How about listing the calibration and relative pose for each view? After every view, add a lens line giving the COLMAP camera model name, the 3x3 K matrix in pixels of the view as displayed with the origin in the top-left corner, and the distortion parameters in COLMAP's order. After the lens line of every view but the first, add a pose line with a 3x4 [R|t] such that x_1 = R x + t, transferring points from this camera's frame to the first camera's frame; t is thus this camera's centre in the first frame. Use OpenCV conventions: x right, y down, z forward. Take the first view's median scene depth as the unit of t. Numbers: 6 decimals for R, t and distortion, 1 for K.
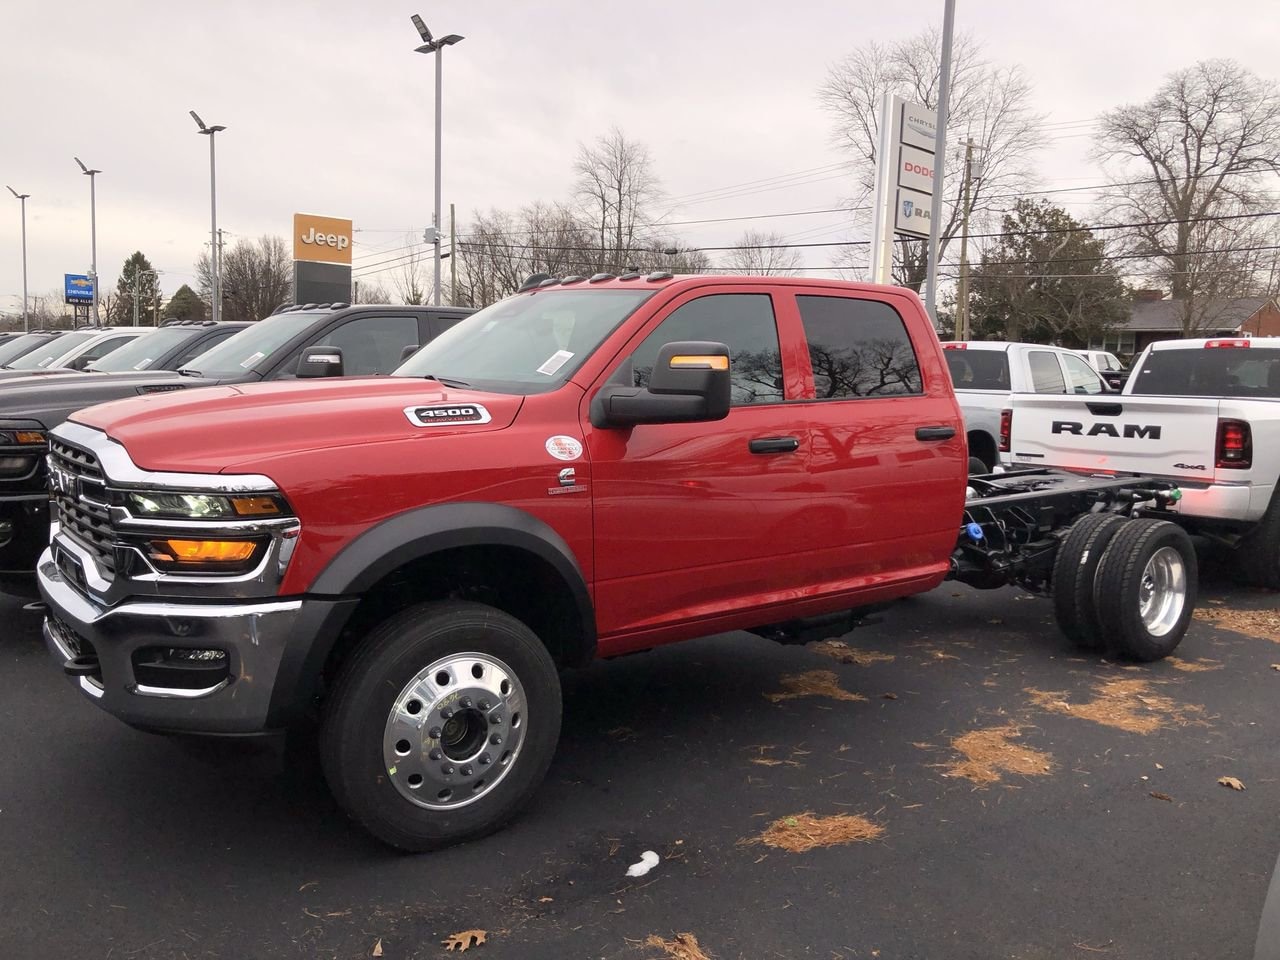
lens RADIAL K [[1052.0, 0, 615.1], [0, 1052.0, 452.7], [0, 0, 1]] dist [0.007205, -0.000183]
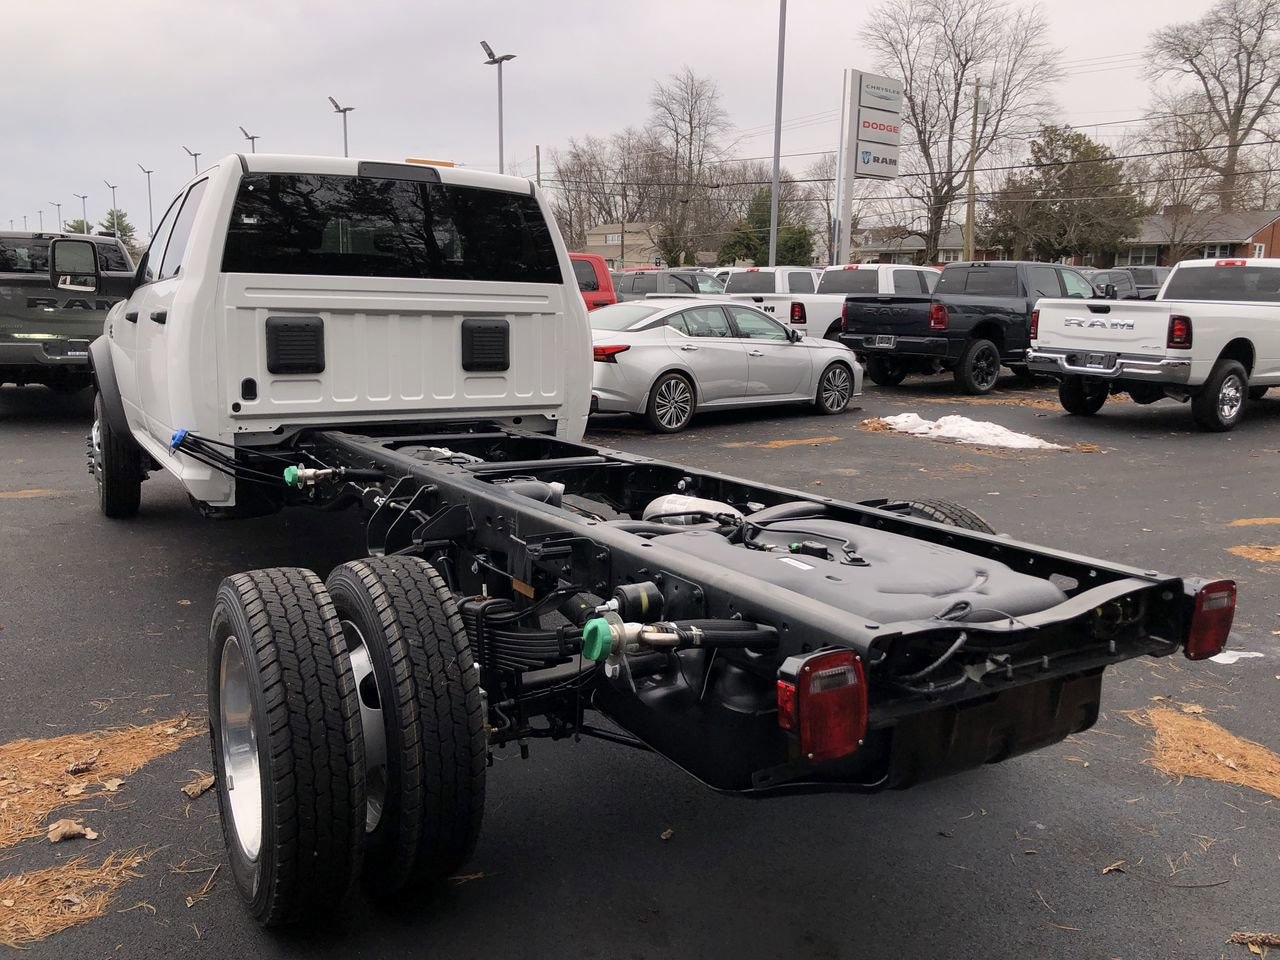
lens RADIAL K [[1021.2, 0, 640.0], [0, 1021.2, 480.0], [0, 0, 1]] dist [0.000496, -0.010577]
pose [[0.996753, -0.000943, -0.080510, 0.037203], [0.009606, 0.994183, 0.107274, 0.010212], [0.079940, -0.107699, 0.990964, -0.118660]]
